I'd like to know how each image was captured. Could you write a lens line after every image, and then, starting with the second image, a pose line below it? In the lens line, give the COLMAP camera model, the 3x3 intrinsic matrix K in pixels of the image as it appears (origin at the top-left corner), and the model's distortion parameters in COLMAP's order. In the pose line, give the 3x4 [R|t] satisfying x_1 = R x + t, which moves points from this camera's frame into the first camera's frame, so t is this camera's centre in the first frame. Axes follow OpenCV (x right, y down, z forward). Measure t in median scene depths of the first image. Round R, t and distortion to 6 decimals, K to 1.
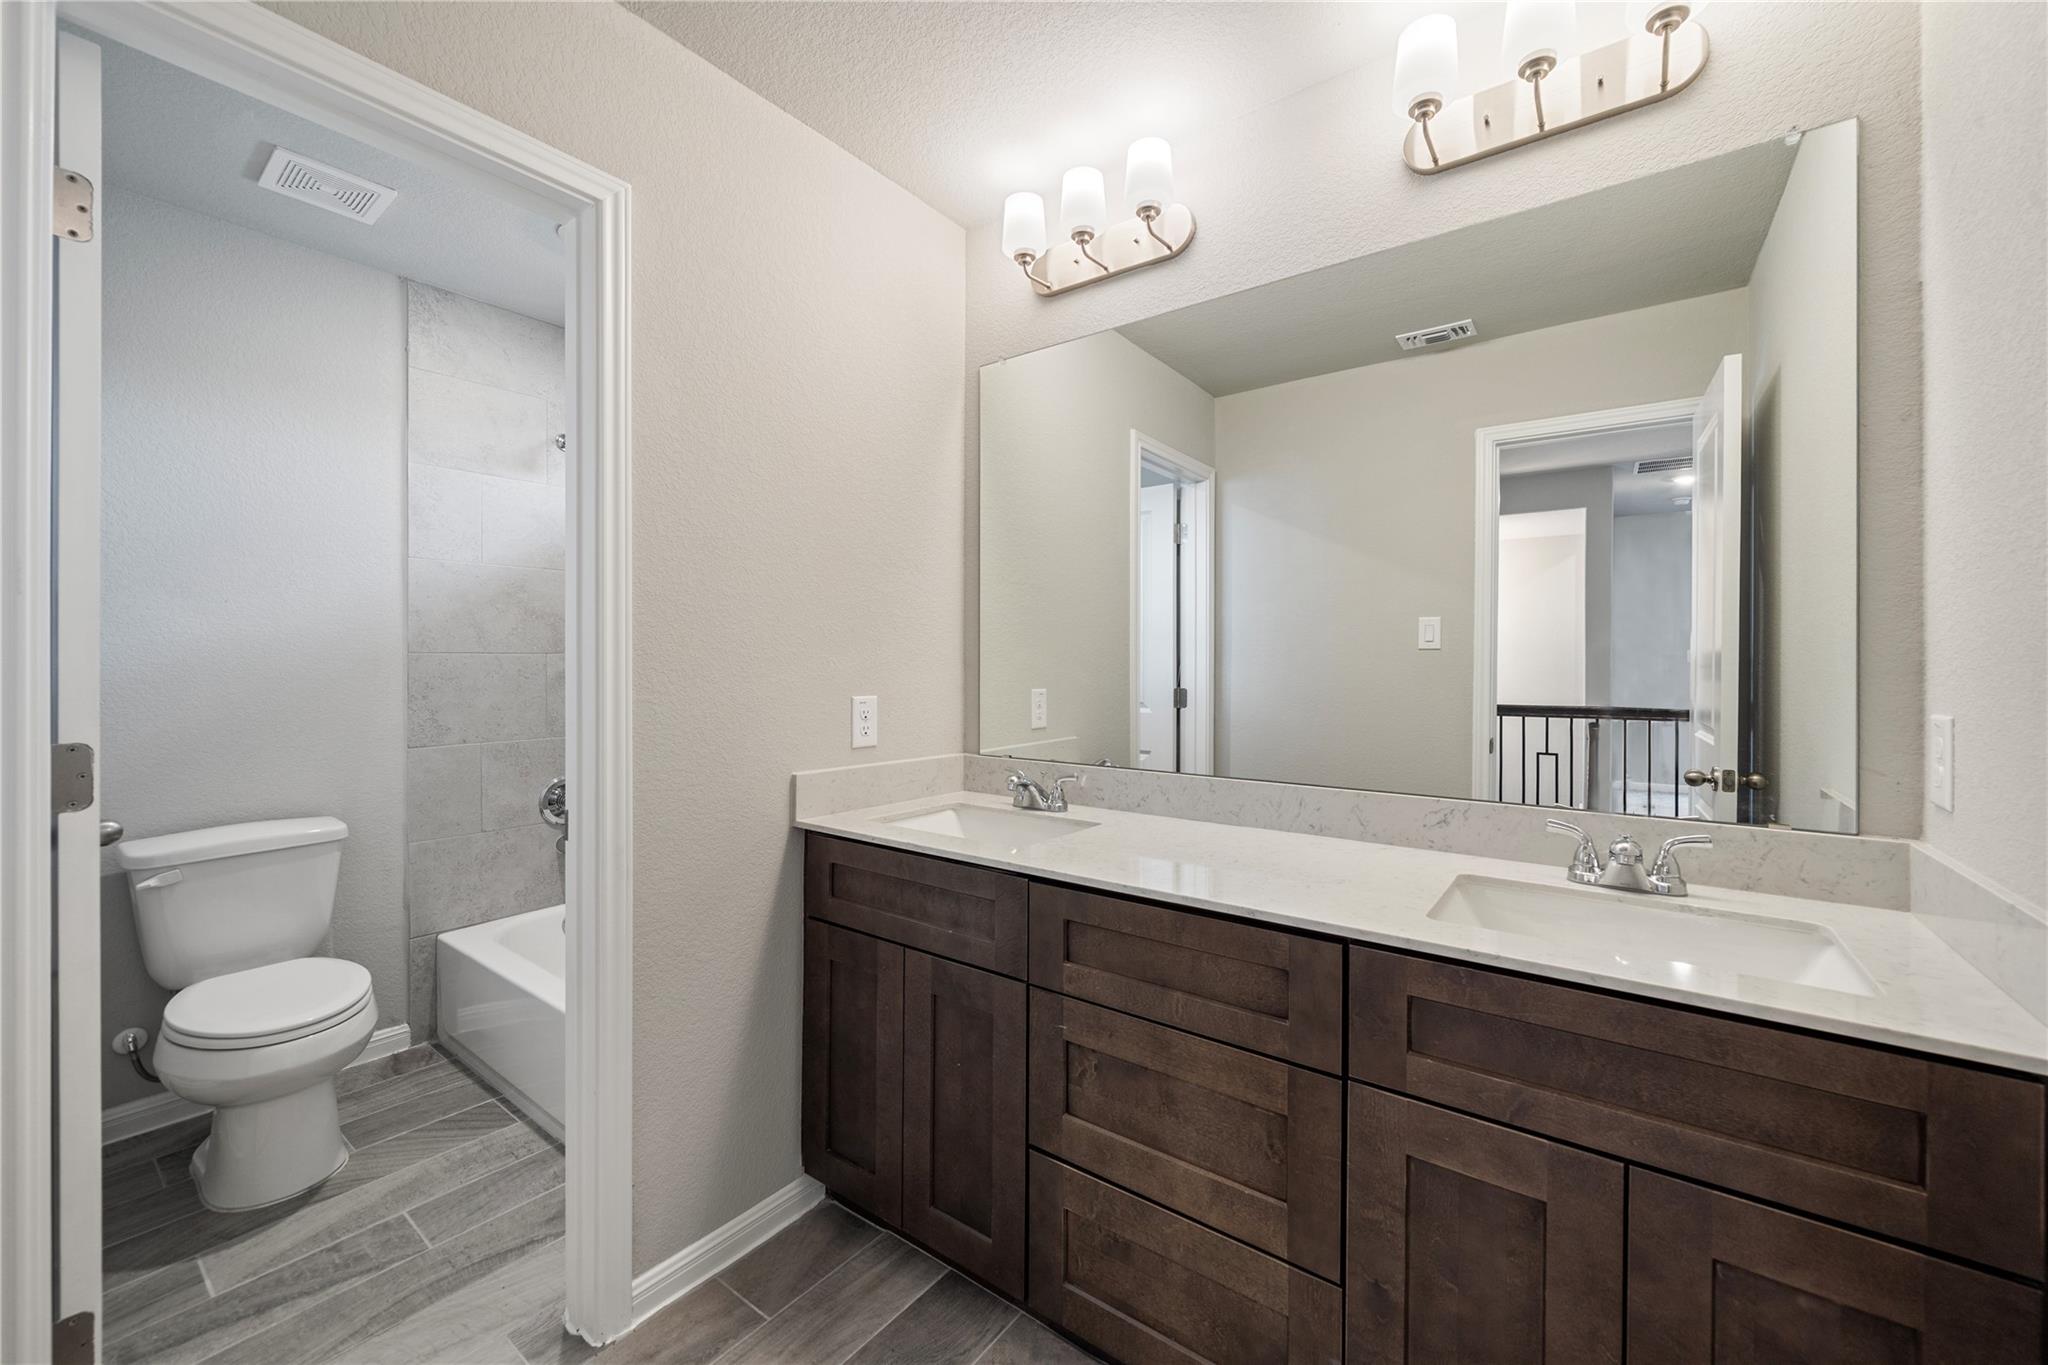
lens RADIAL K [[799.7, 0, 1028.9], [0, 799.7, 680.7], [0, 0, 1]] dist [-0.000816, -0.000070]
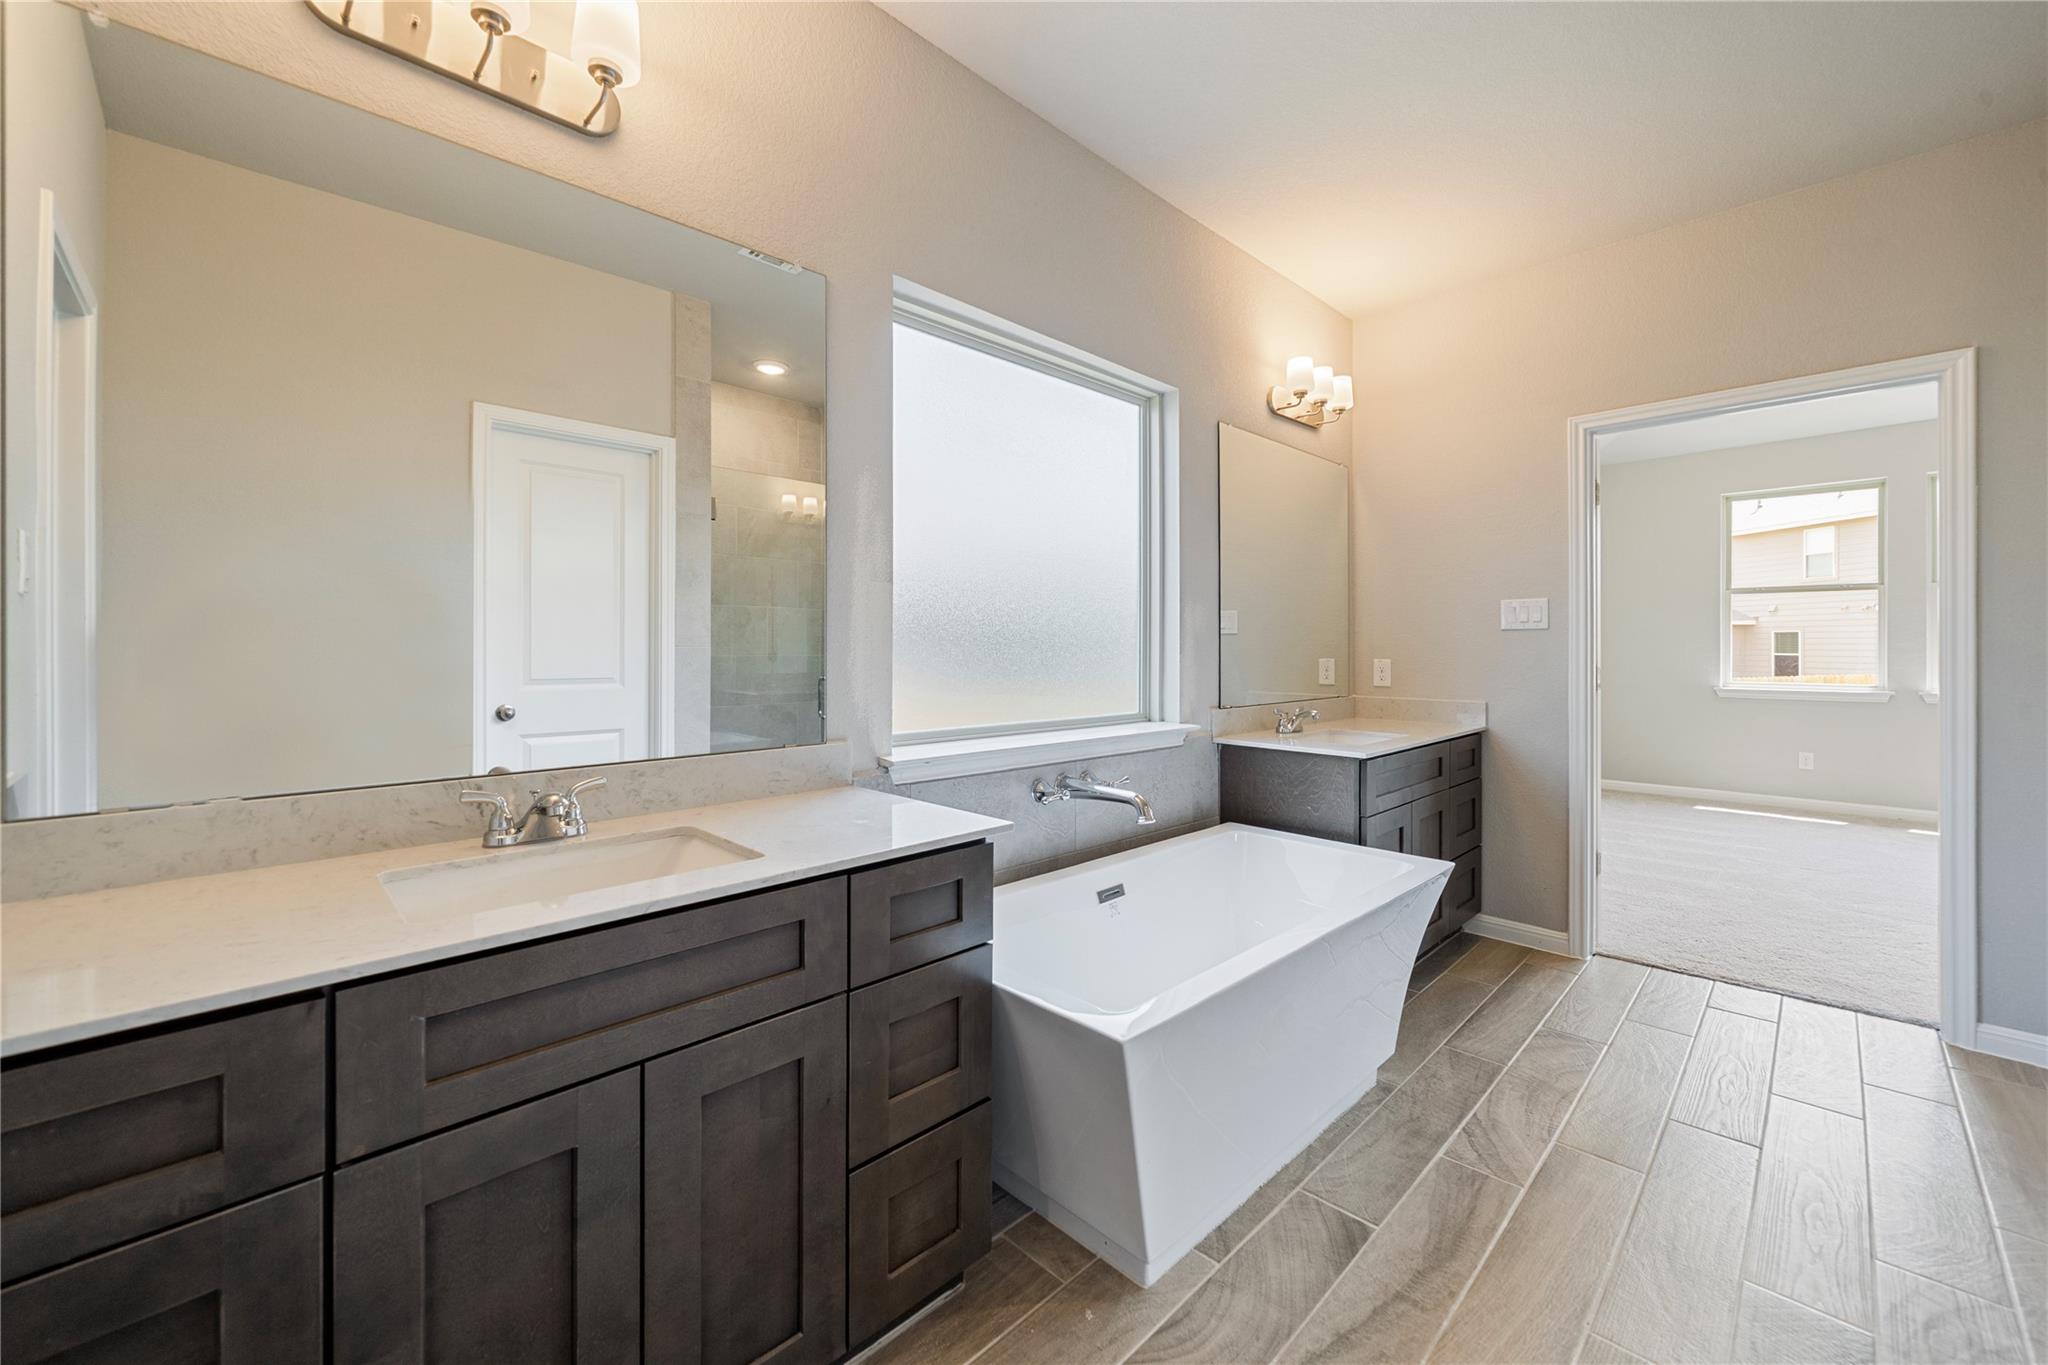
lens RADIAL K [[799.1, 0, 1067.2], [0, 799.1, 640.9], [0, 0, 1]] dist [-0.000583, -0.000091]
pose [[0.118480, -0.003690, 0.992950, -0.277528], [0.009065, 0.999955, 0.002634, -0.004302], [-0.992915, 0.008689, 0.118508, 0.207844]]
